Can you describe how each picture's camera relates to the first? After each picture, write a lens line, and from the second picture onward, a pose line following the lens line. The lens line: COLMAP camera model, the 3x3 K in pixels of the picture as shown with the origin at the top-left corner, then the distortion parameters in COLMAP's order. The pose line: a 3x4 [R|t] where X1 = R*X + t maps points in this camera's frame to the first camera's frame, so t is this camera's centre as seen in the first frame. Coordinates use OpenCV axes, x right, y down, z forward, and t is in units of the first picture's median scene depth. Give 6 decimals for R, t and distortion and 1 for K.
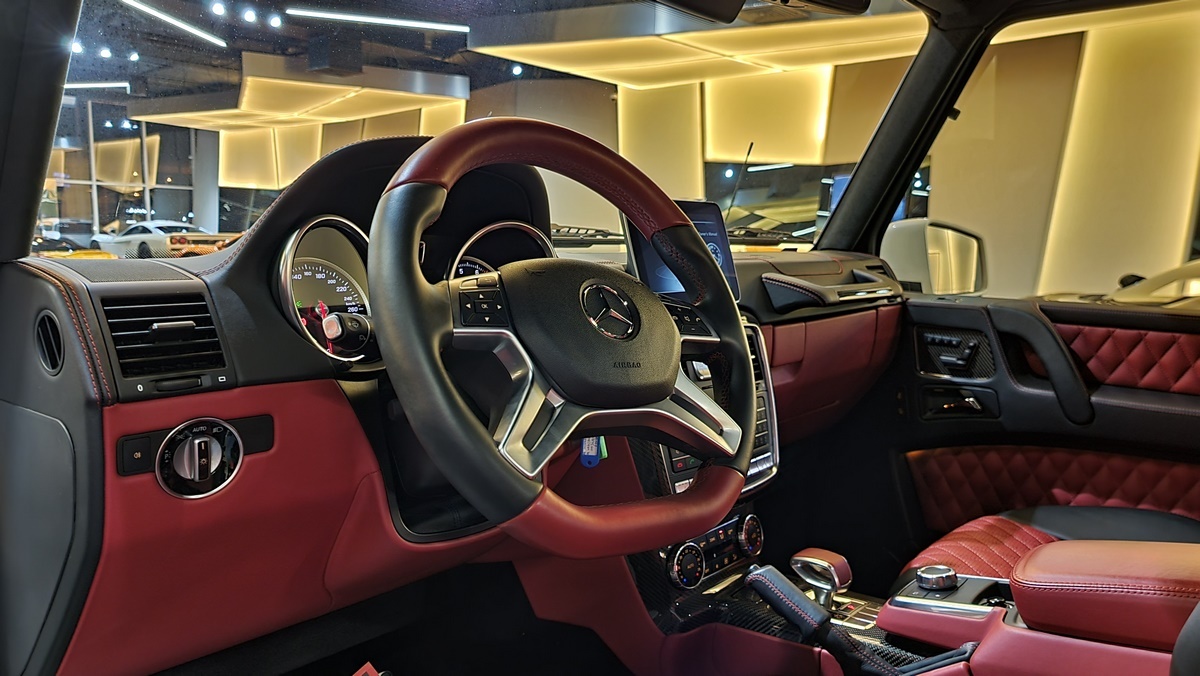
lens RADIAL K [[841.2, 0, 600.0], [0, 841.2, 338.0], [0, 0, 1]] dist [0.029261, -0.002542]
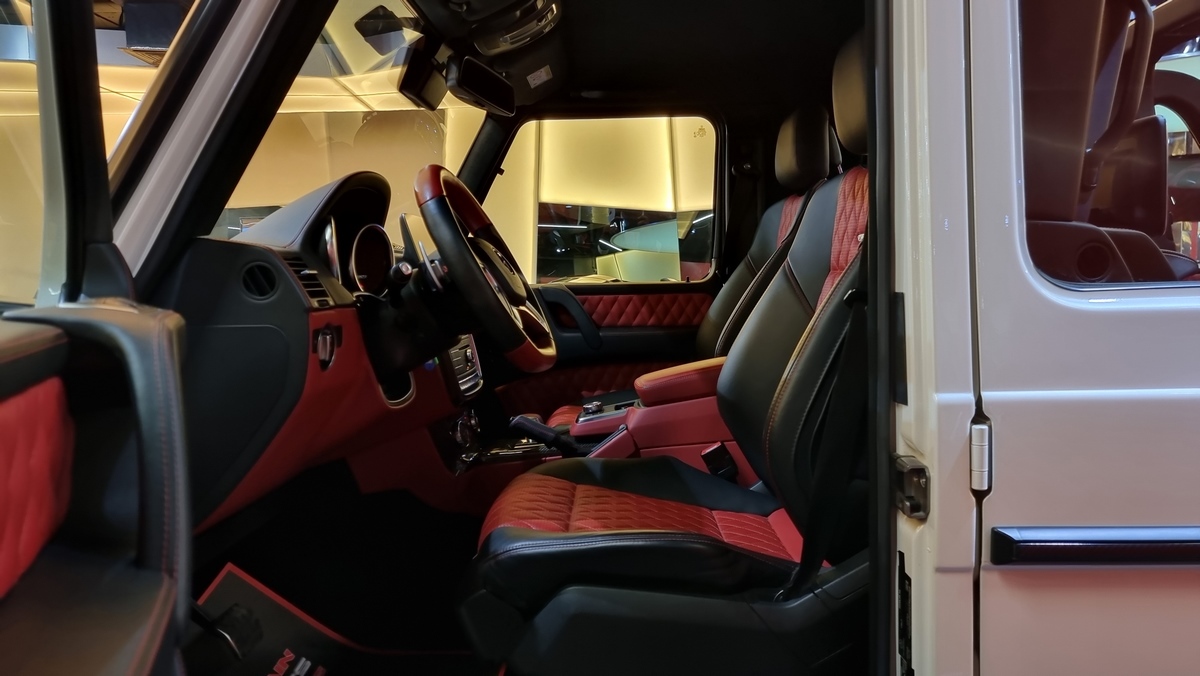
lens RADIAL K [[841.2, 0, 600.0], [0, 841.2, 338.0], [0, 0, 1]] dist [0.029261, -0.002542]
pose [[0.747756, -0.074604, 0.659769, -0.585343], [0.111347, 0.993685, -0.013834, 0.102619], [-0.654571, 0.083808, 0.751341, -0.331038]]
